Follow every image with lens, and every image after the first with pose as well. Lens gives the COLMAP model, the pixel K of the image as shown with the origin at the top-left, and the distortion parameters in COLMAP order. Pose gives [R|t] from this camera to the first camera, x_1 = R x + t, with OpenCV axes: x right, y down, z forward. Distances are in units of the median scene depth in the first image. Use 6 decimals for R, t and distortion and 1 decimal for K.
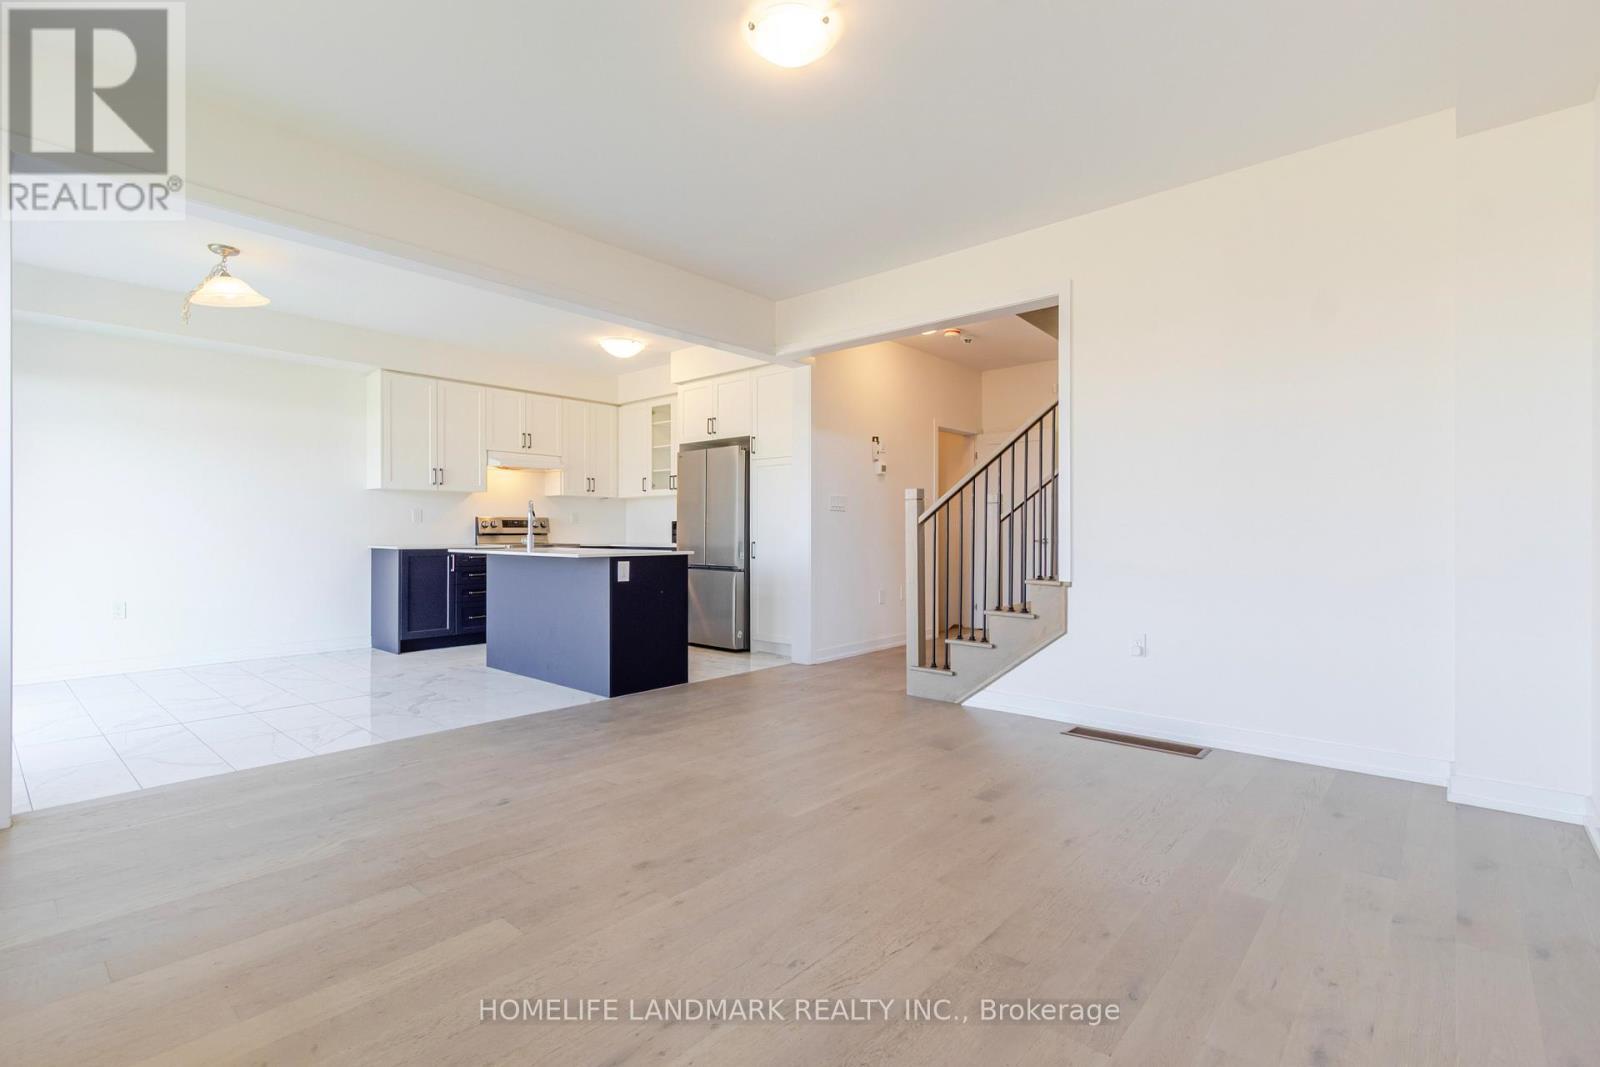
lens RADIAL K [[735.8, 0, 800.8], [0, 735.8, 537.8], [0, 0, 1]] dist [-0.003120, 0.000046]
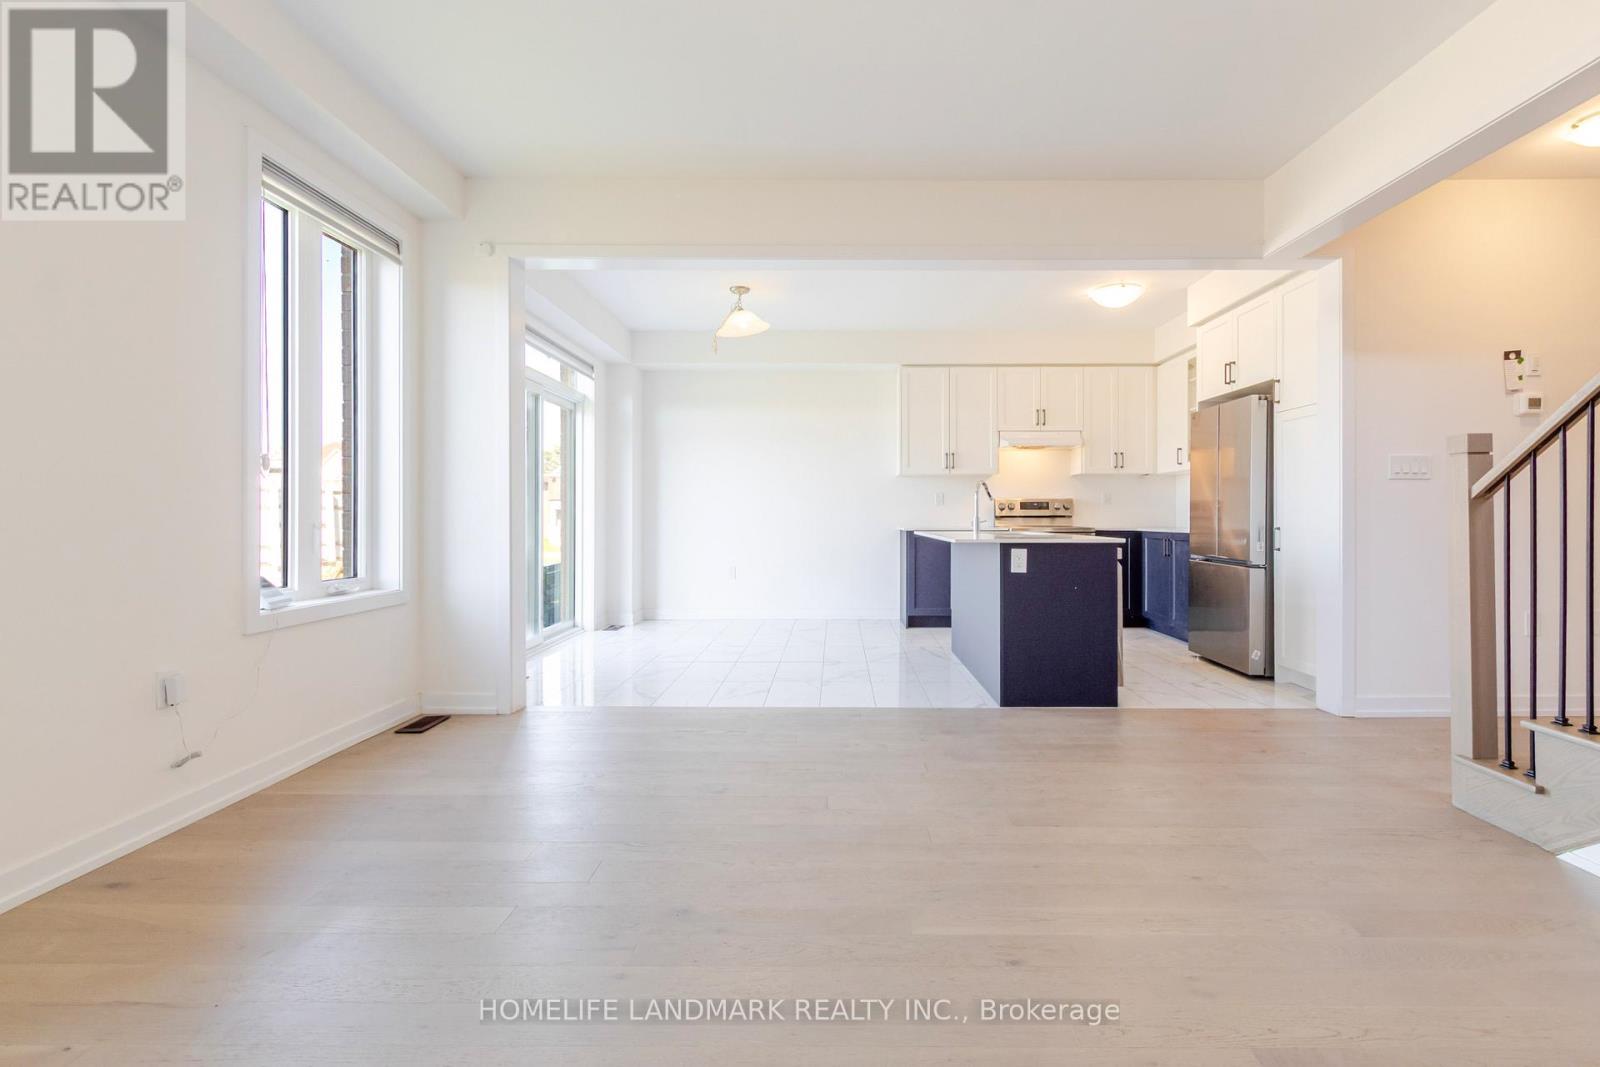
lens RADIAL K [[735.8, 0, 801.6], [0, 735.8, 518.6], [0, 0, 1]] dist [-0.003120, 0.000046]
pose [[0.656881, 0.002112, -0.753991, 0.166880], [-0.003744, 0.999993, -0.000461, -0.000901], [0.753985, 0.003126, 0.656884, 0.183174]]
